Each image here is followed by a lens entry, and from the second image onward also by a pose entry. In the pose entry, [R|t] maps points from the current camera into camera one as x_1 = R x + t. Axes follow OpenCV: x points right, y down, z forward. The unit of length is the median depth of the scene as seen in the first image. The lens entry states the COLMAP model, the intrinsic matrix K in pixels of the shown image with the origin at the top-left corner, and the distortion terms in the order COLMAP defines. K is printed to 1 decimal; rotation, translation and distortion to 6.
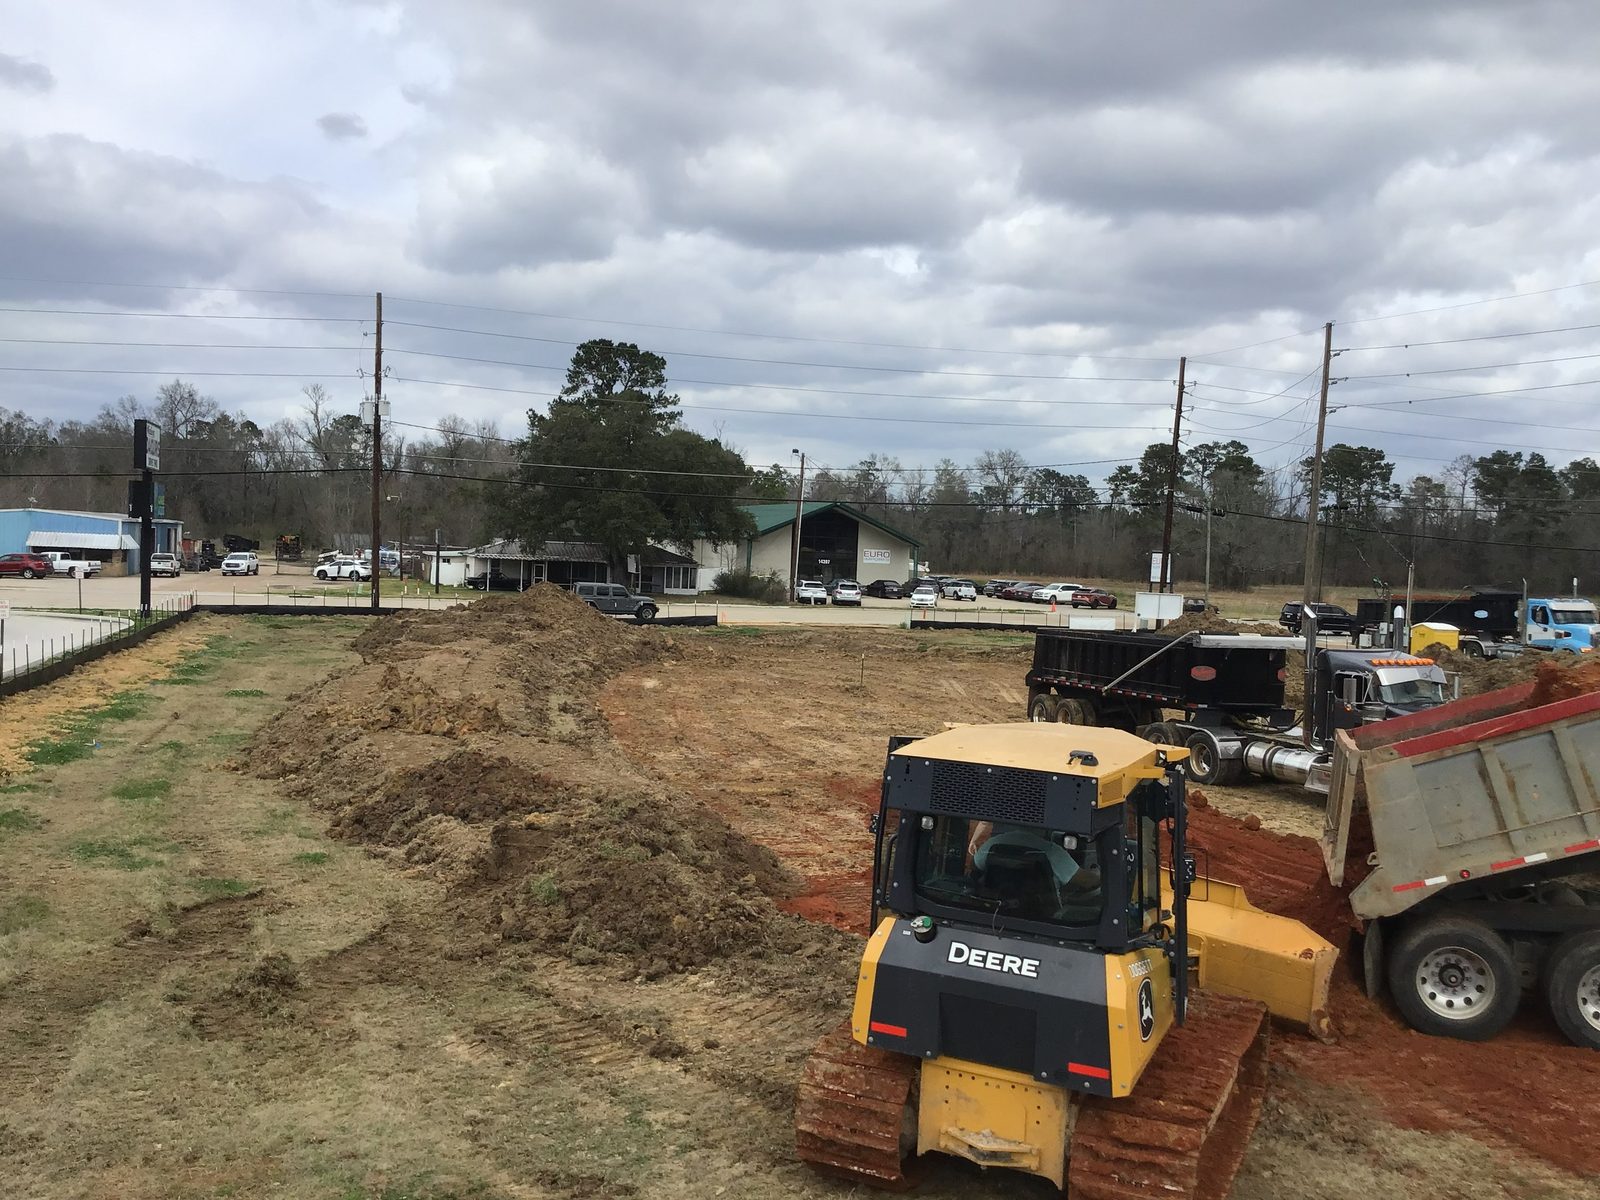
lens RADIAL K [[1518.4, 0, 800.0], [0, 1518.4, 600.0], [0, 0, 1]] dist [-0.012053, -0.009990]
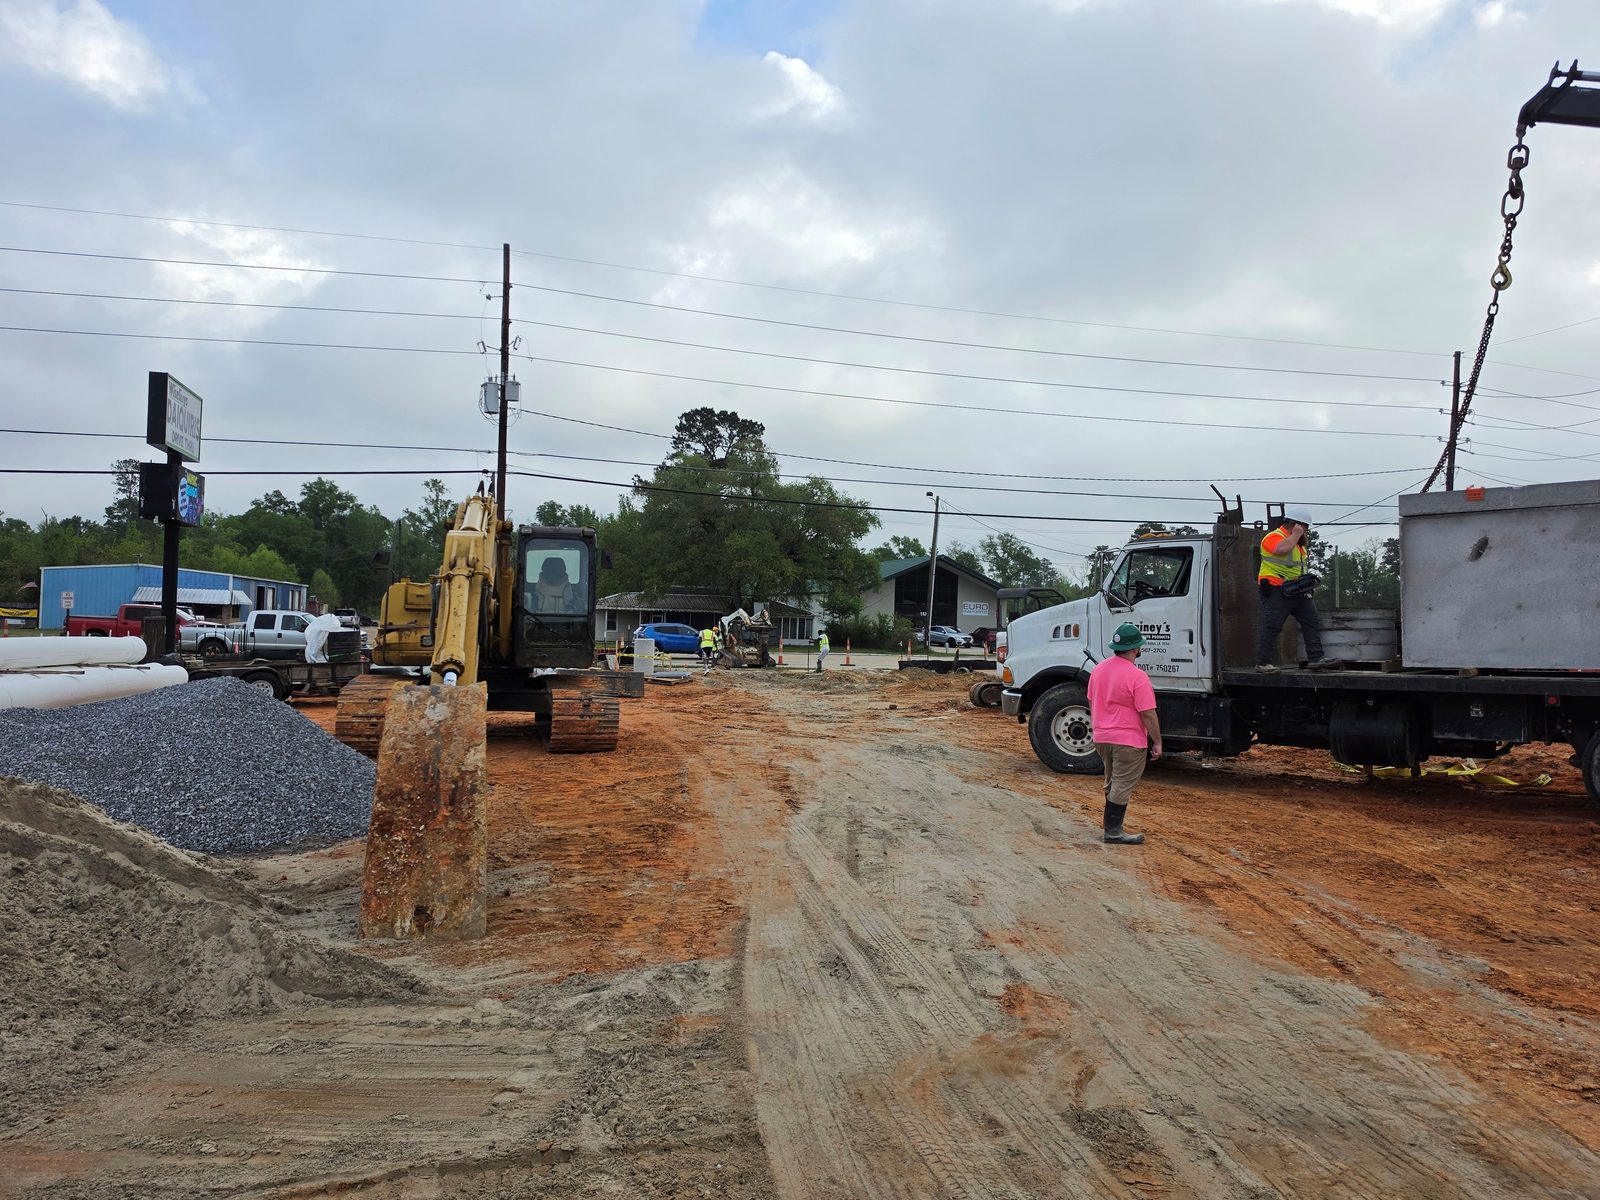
lens RADIAL K [[1120.8, 0, 800.0], [0, 1120.8, 600.0], [0, 0, 1]] dist [0.000131, -0.000576]
pose [[0.999972, -0.005477, 0.005121, -0.068363], [0.005748, 0.998498, -0.054491, 0.005110], [-0.004815, 0.054519, 0.998501, 0.227211]]
